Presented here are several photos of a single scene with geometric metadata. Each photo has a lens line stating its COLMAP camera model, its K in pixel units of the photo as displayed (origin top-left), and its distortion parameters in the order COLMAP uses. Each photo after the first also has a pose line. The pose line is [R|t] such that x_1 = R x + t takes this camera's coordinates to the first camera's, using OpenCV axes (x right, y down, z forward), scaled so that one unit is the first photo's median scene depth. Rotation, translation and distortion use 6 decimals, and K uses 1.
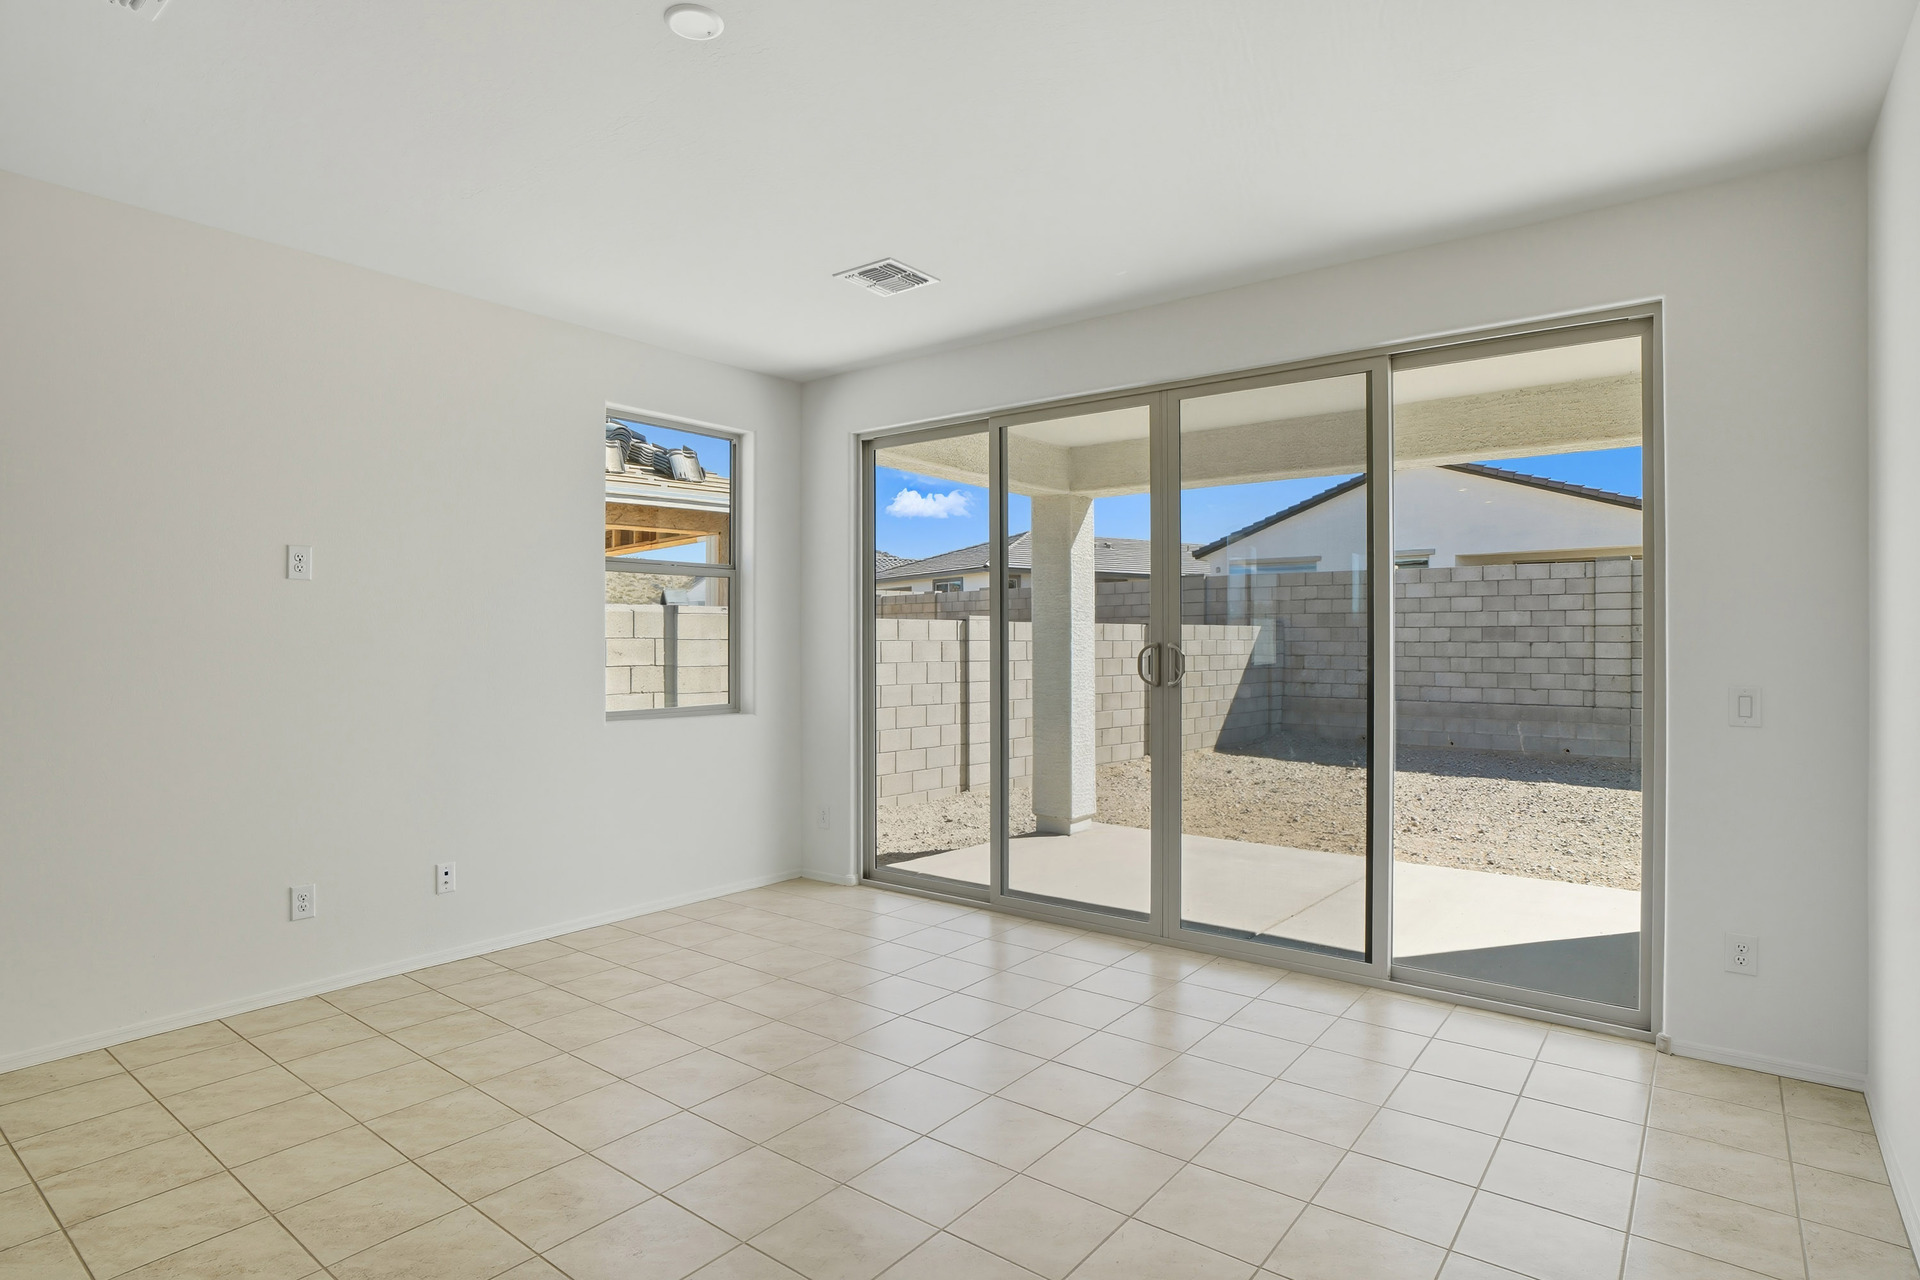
lens RADIAL K [[988.0, 0, 965.6], [0, 988.0, 647.3], [0, 0, 1]] dist [-0.038333, -0.000101]
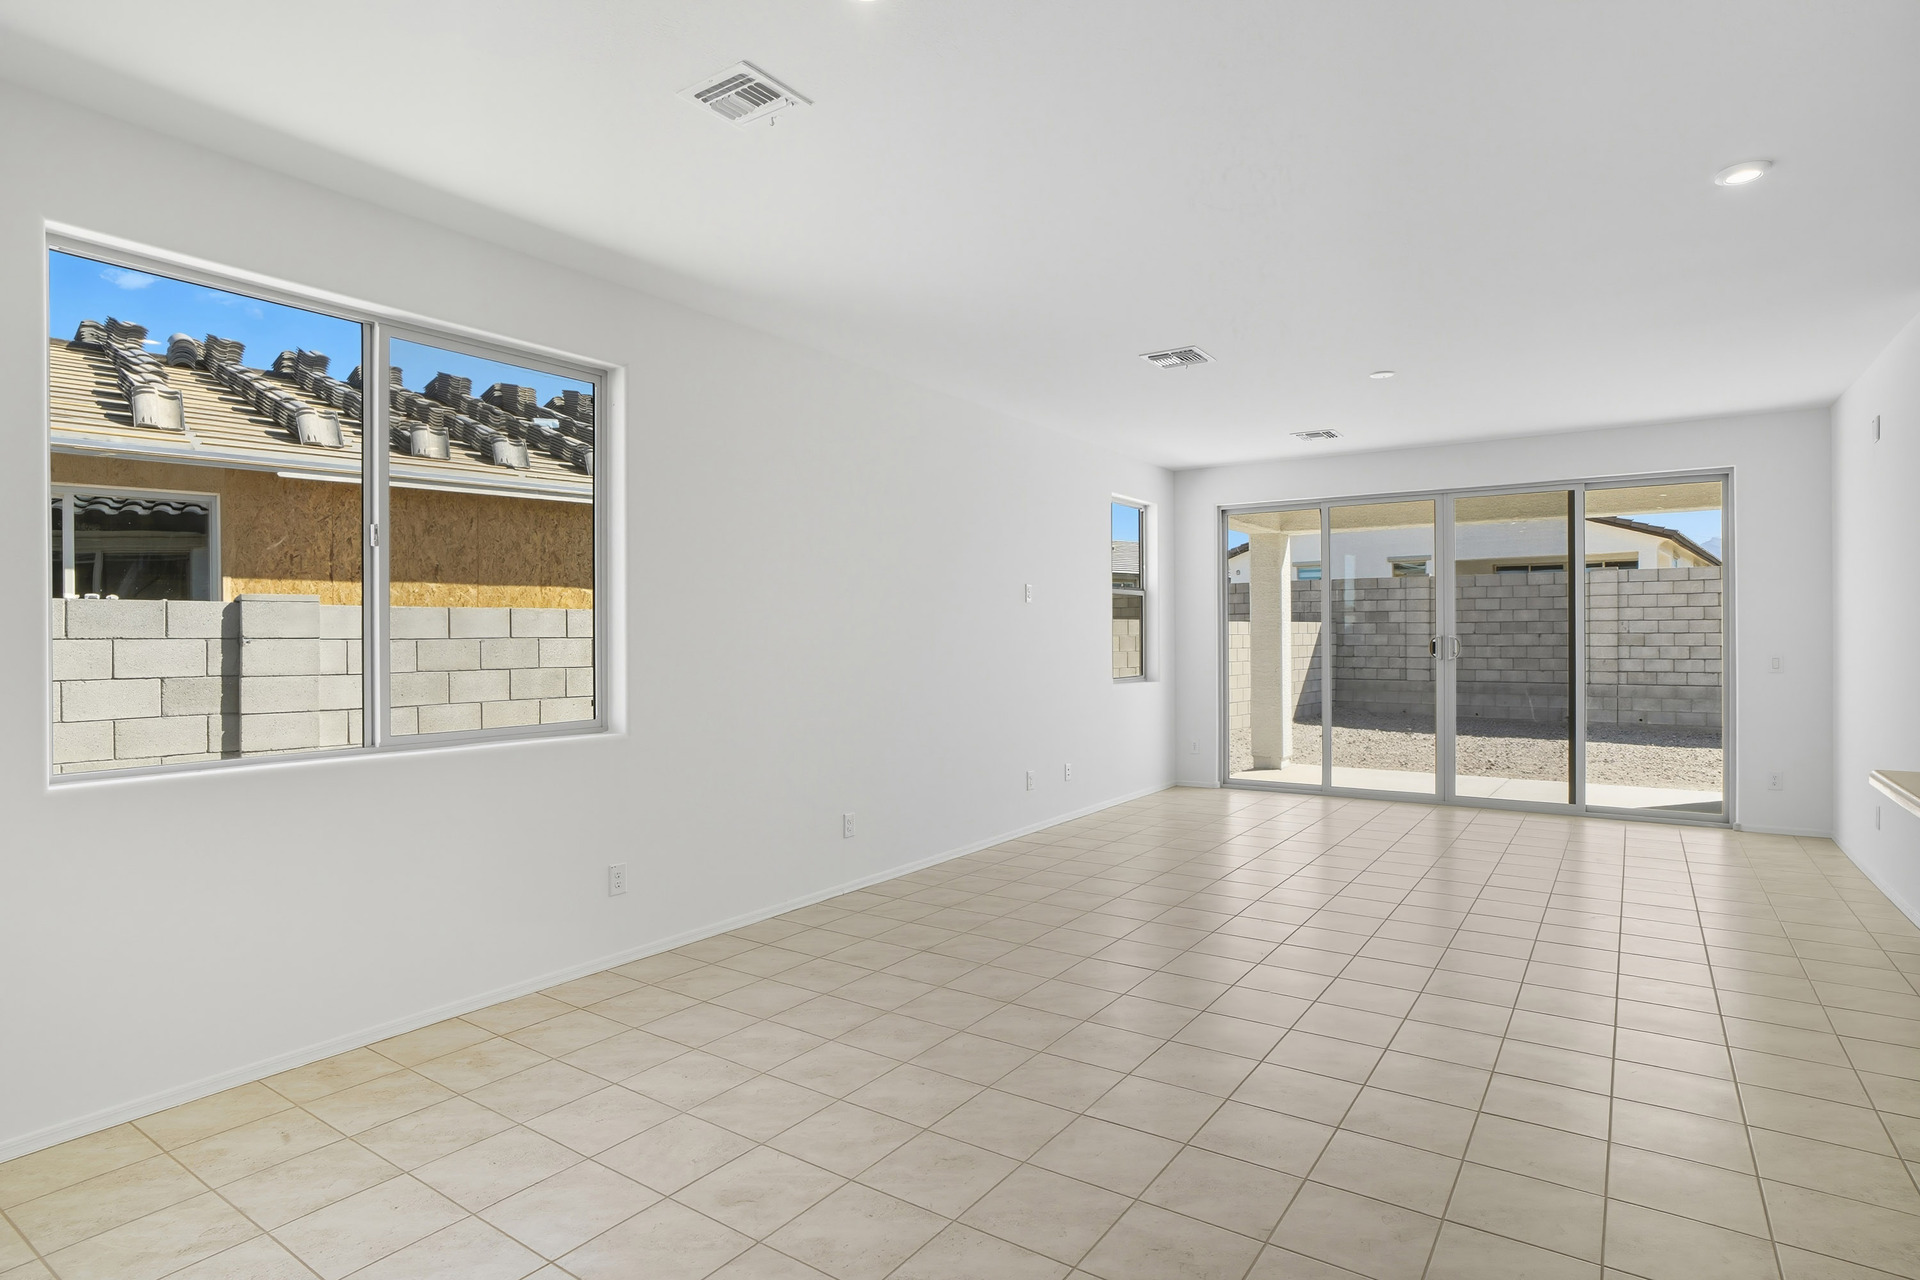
lens RADIAL K [[988.0, 0, 954.0], [0, 988.0, 633.7], [0, 0, 1]] dist [-0.038333, -0.000101]
pose [[0.998561, -0.005911, 0.053306, -0.266204], [0.006405, 0.999938, -0.009104, 0.001287], [-0.053249, 0.009432, 0.998537, -0.244827]]
